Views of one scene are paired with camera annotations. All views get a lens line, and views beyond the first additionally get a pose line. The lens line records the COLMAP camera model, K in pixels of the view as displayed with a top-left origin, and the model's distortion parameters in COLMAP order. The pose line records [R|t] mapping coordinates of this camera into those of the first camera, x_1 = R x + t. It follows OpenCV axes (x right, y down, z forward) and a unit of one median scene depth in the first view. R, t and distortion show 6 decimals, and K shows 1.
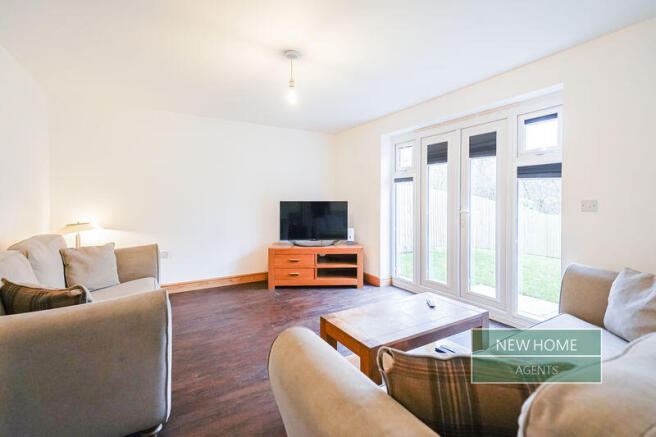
lens RADIAL K [[301.1, 0, 329.0], [0, 301.1, 201.8], [0, 0, 1]] dist [-0.000246, 0.000097]
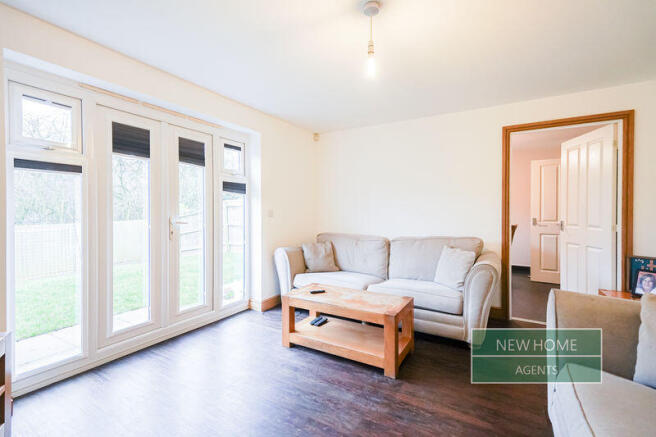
lens RADIAL K [[298.1, 0, 327.5], [0, 298.1, 213.5], [0, 0, 1]] dist [0.026791, 0.000074]
pose [[-0.481527, -0.007271, 0.876401, -0.558957], [-0.000584, 0.999968, 0.007976, 0.000363], [-0.876431, 0.003329, -0.481516, 1.126074]]
